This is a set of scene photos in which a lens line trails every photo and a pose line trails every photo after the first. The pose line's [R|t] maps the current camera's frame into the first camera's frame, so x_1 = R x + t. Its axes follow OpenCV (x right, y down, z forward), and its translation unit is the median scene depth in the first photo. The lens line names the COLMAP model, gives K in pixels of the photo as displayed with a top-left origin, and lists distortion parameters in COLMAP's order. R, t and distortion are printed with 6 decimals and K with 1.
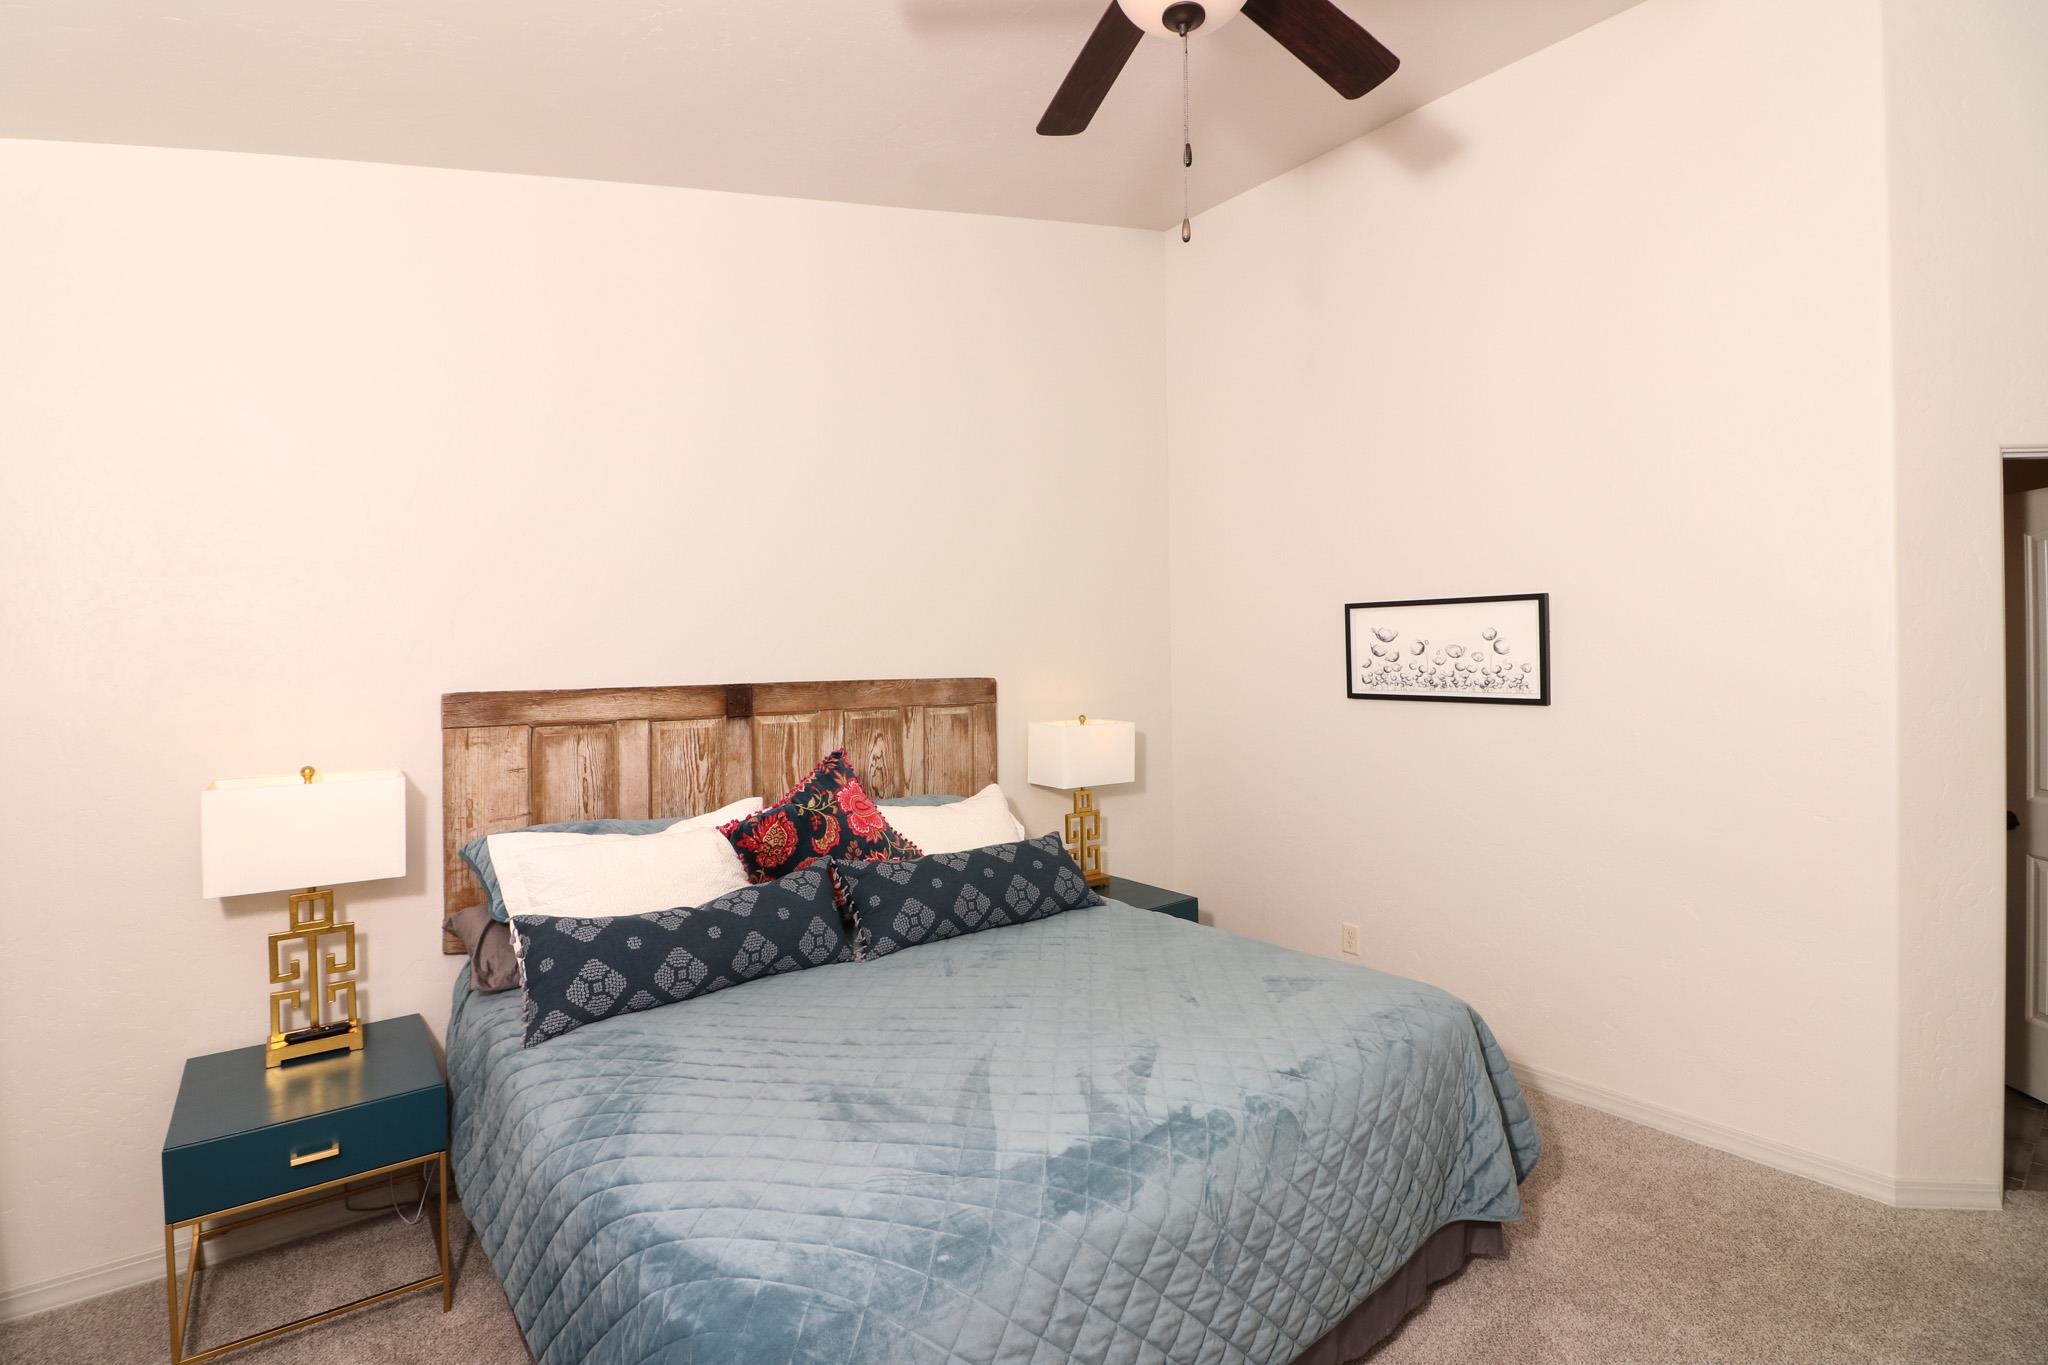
lens RADIAL K [[945.7, 0, 1023.4], [0, 945.7, 671.4], [0, 0, 1]] dist [-0.012169, -0.006505]
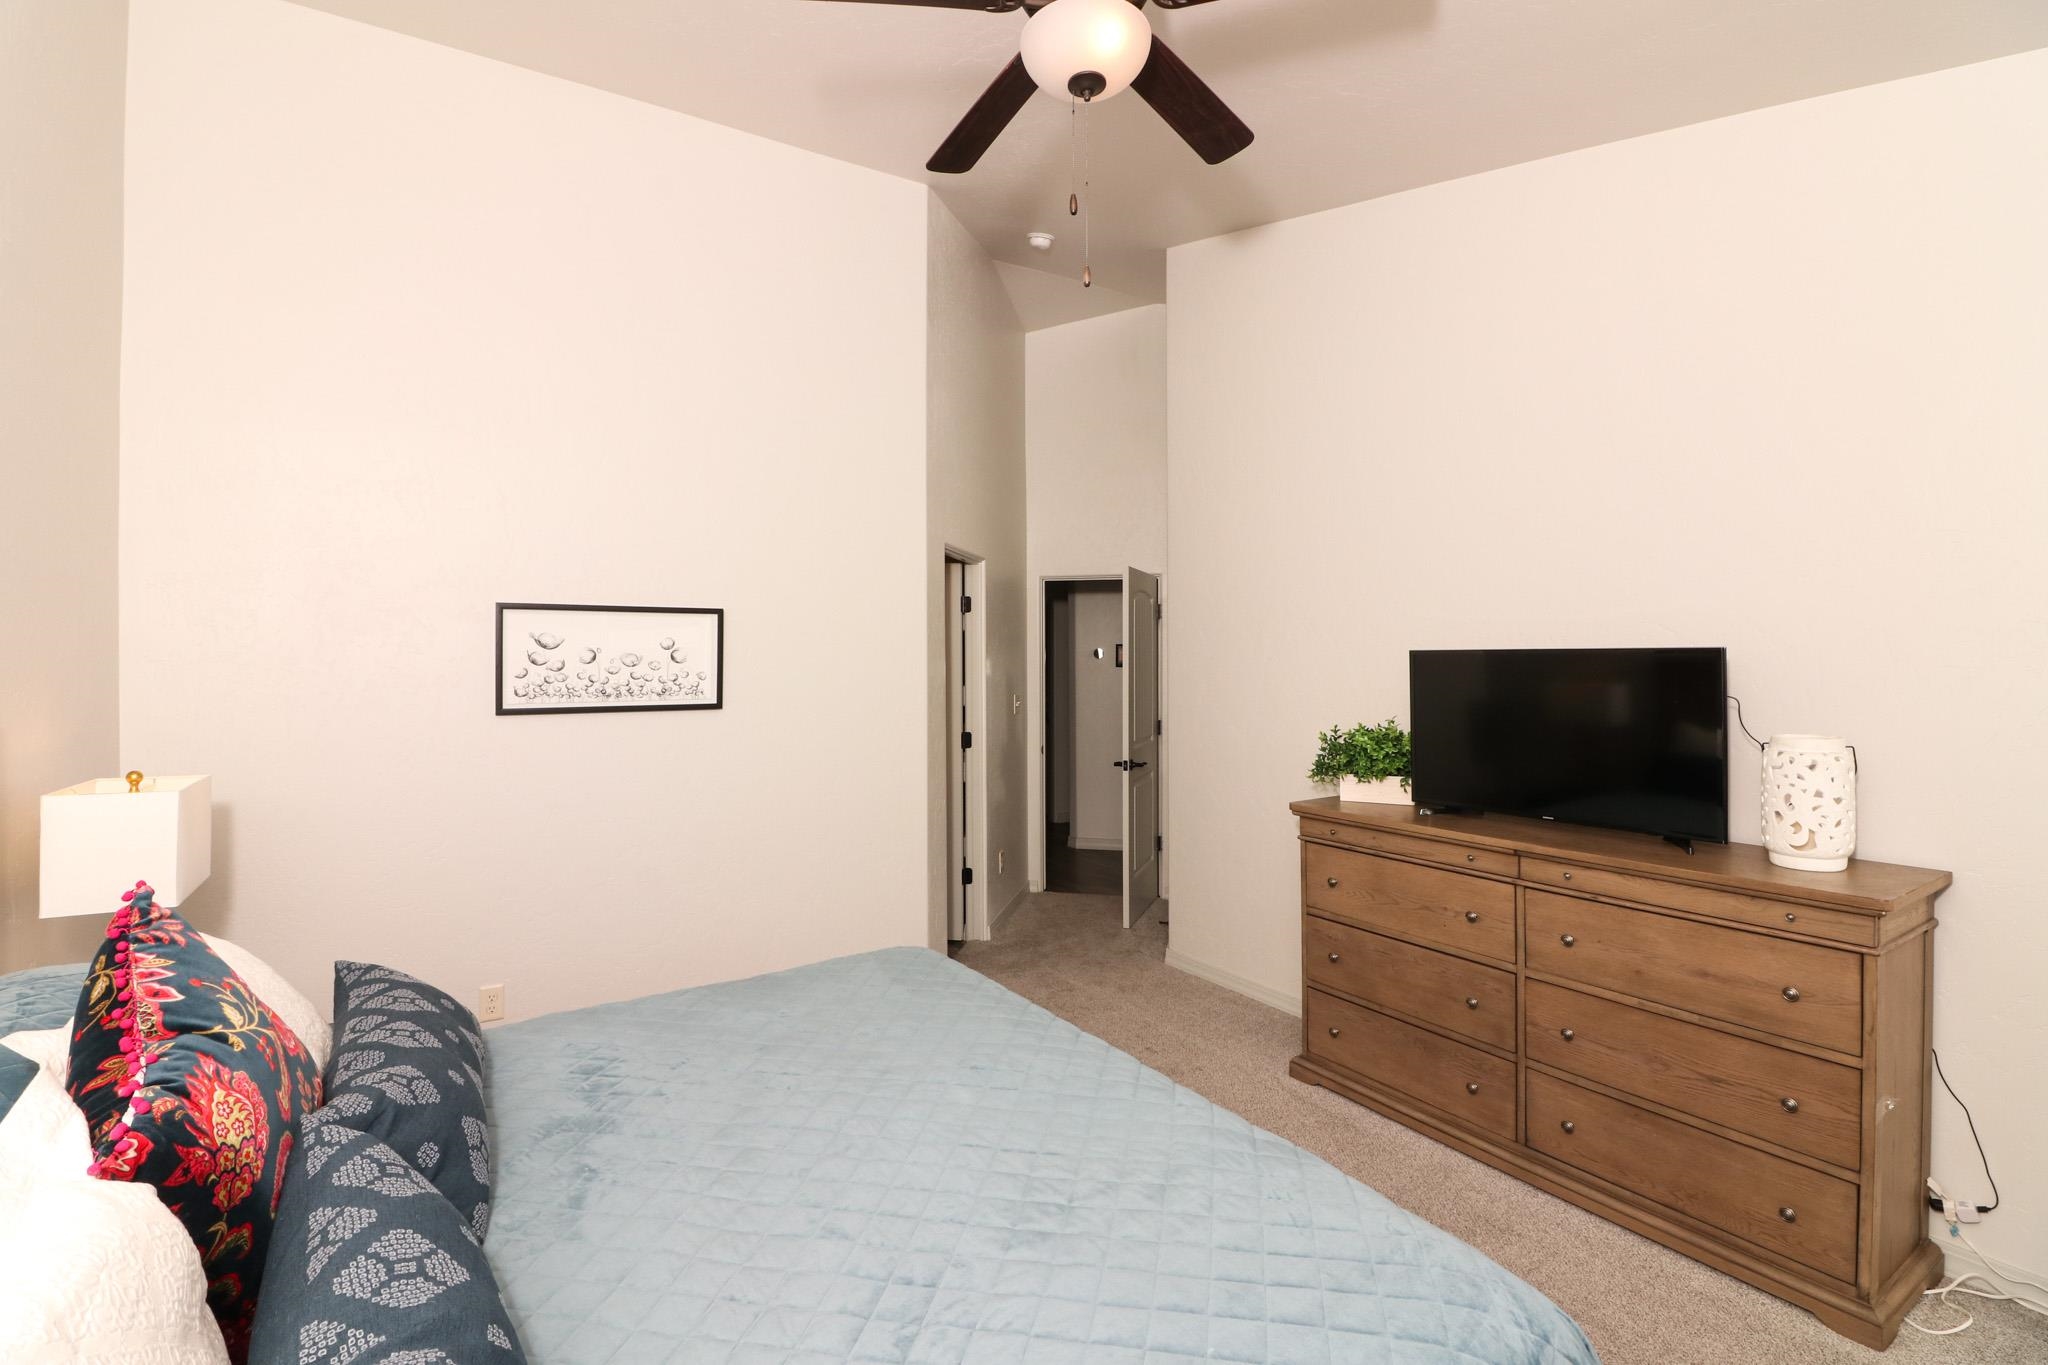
lens RADIAL K [[945.7, 0, 1022.8], [0, 945.7, 667.6], [0, 0, 1]] dist [-0.012169, -0.006505]
pose [[0.113589, -0.007147, 0.993502, -0.471733], [0.012779, 0.999902, 0.005732, -0.013668], [-0.993446, 0.012045, 0.113669, 0.470452]]
